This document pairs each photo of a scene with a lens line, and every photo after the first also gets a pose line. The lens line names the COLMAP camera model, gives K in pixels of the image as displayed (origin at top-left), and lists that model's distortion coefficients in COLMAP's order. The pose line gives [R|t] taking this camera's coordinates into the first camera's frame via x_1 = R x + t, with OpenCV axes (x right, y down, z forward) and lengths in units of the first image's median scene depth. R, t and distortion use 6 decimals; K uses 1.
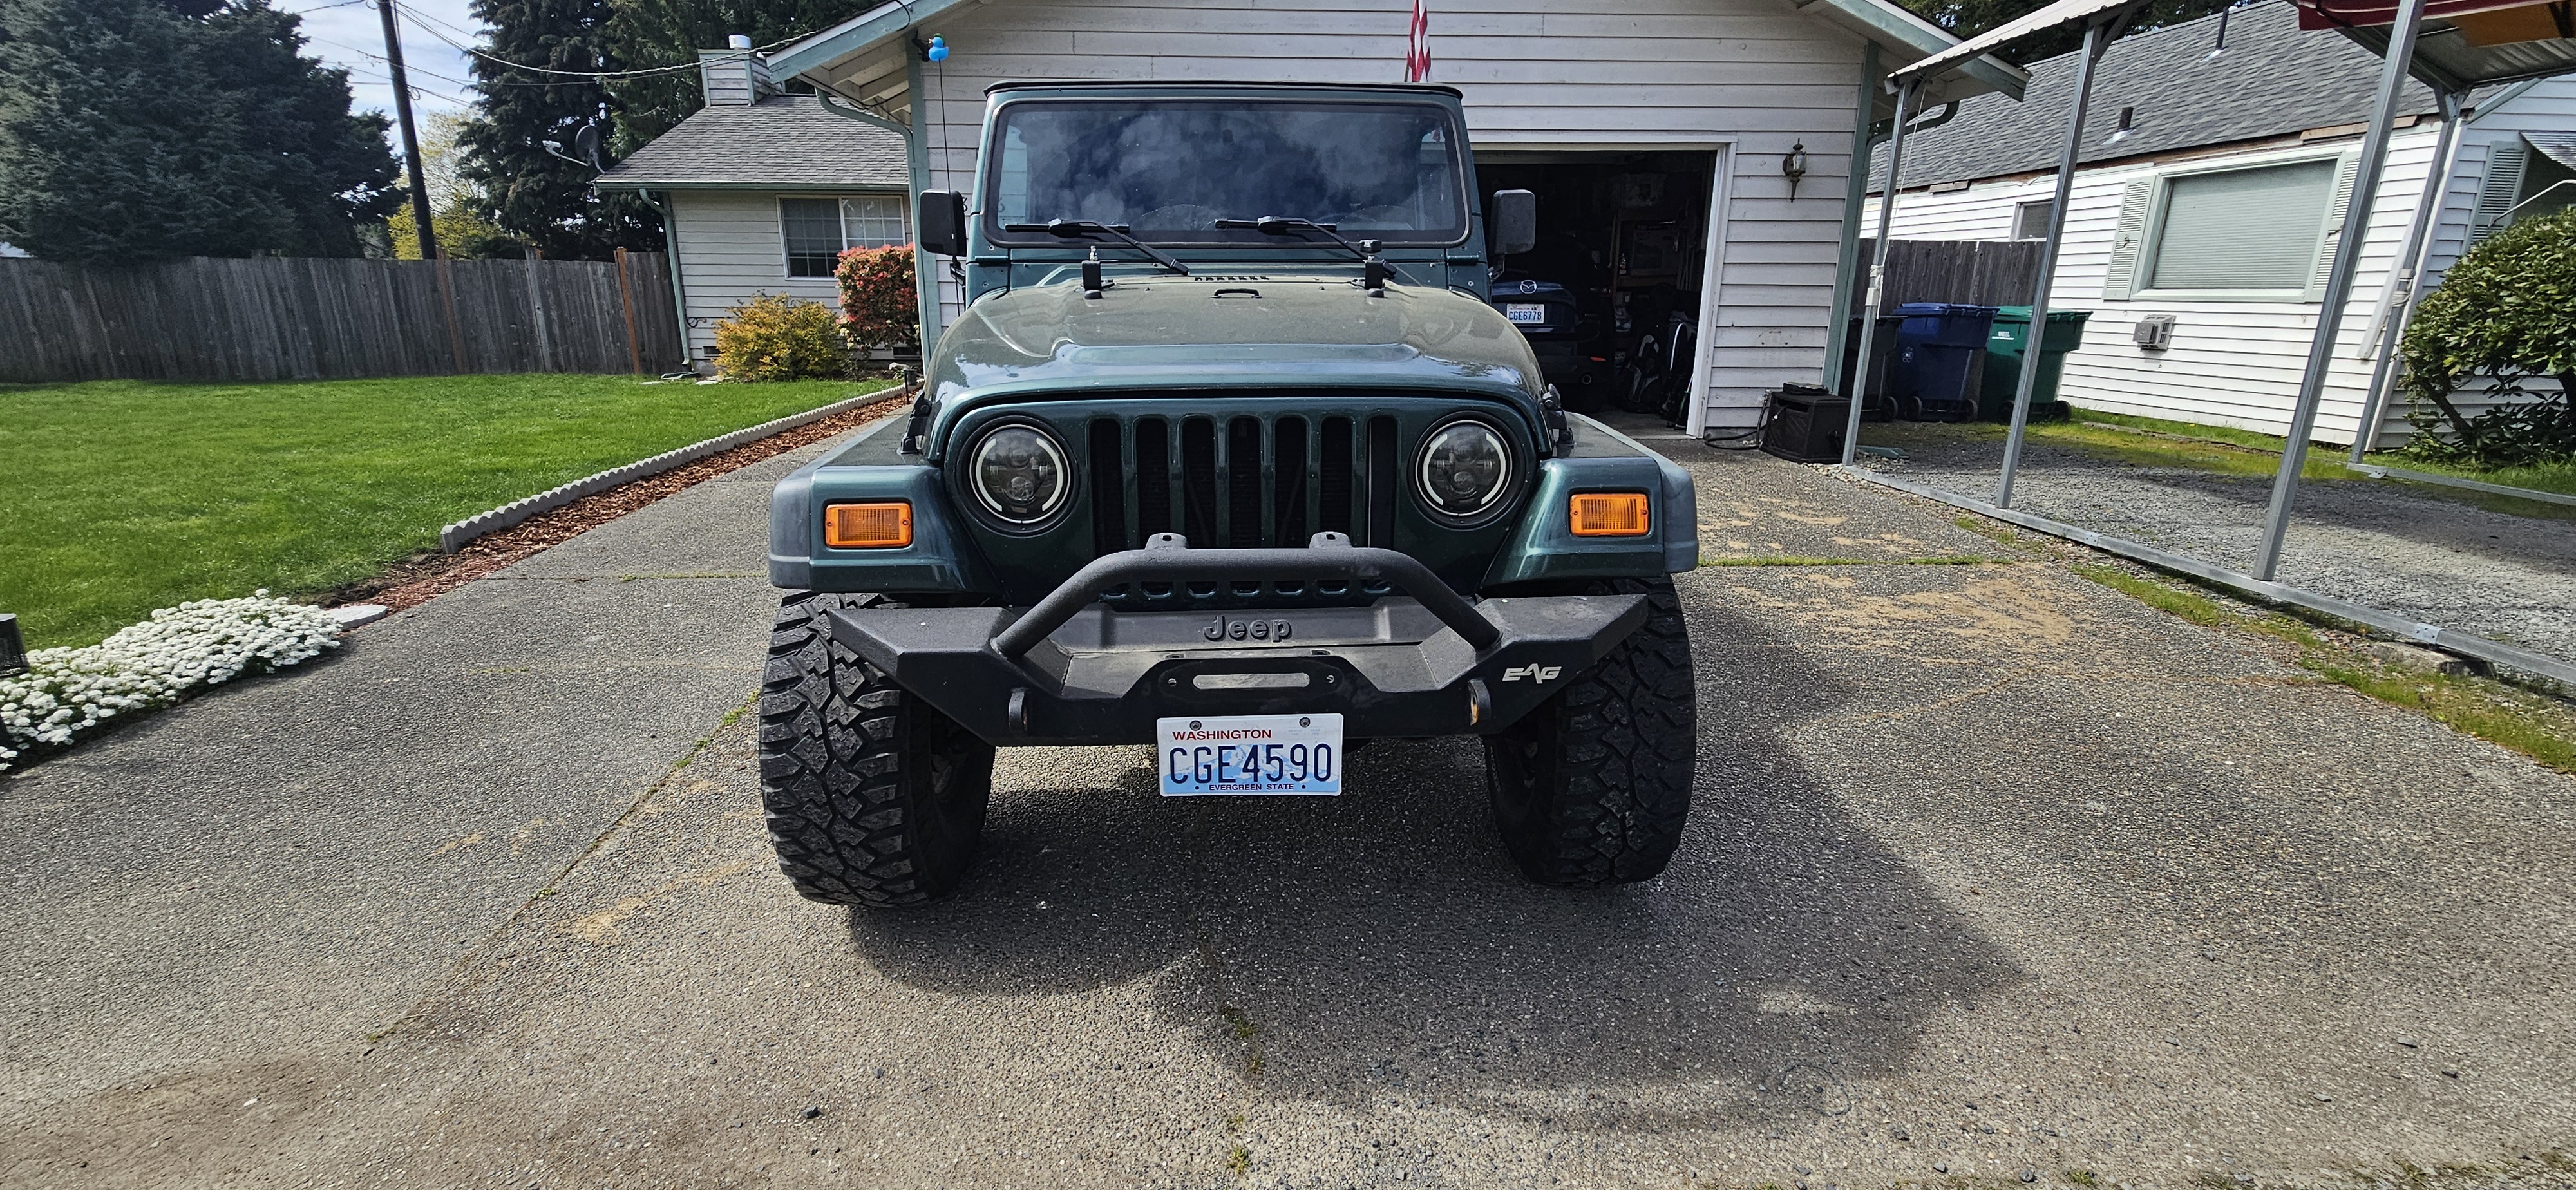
lens RADIAL K [[1047.6, 0, 1284.2], [0, 1047.6, 574.3], [0, 0, 1]] dist [0.003453, -0.000858]
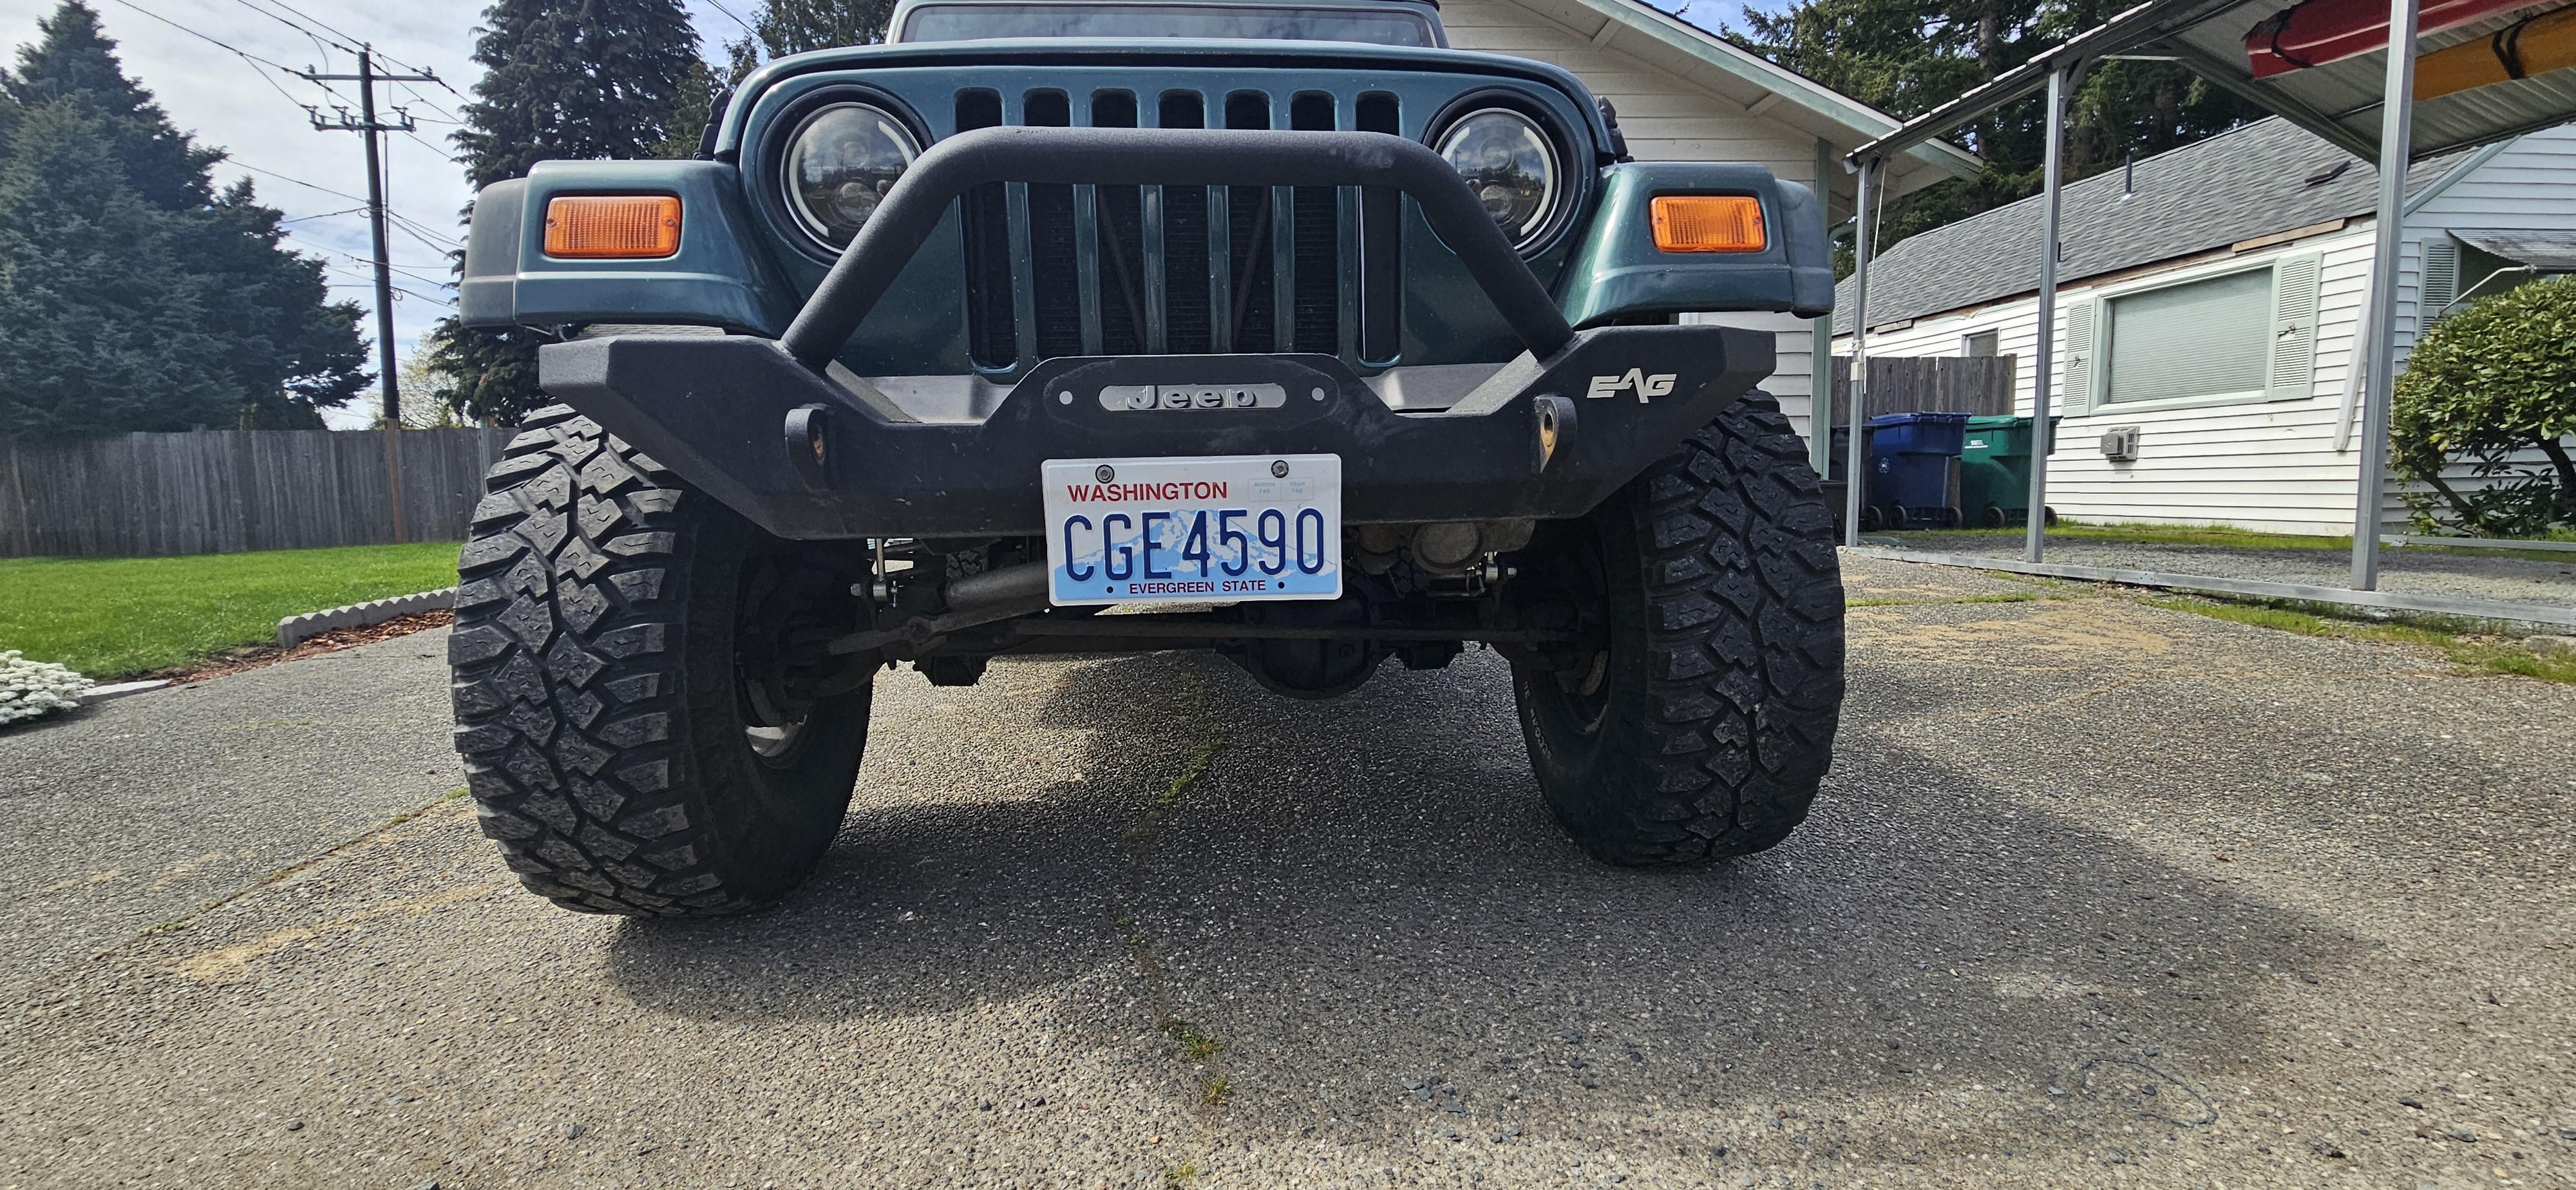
lens RADIAL K [[1047.6, 0, 1284.2], [0, 1047.6, 574.3], [0, 0, 1]] dist [0.003453, -0.000858]
pose [[0.999258, -0.026994, 0.027483, 0.002229], [0.031416, 0.983922, -0.175812, 0.213442], [-0.022295, 0.176545, 0.984040, 0.268394]]
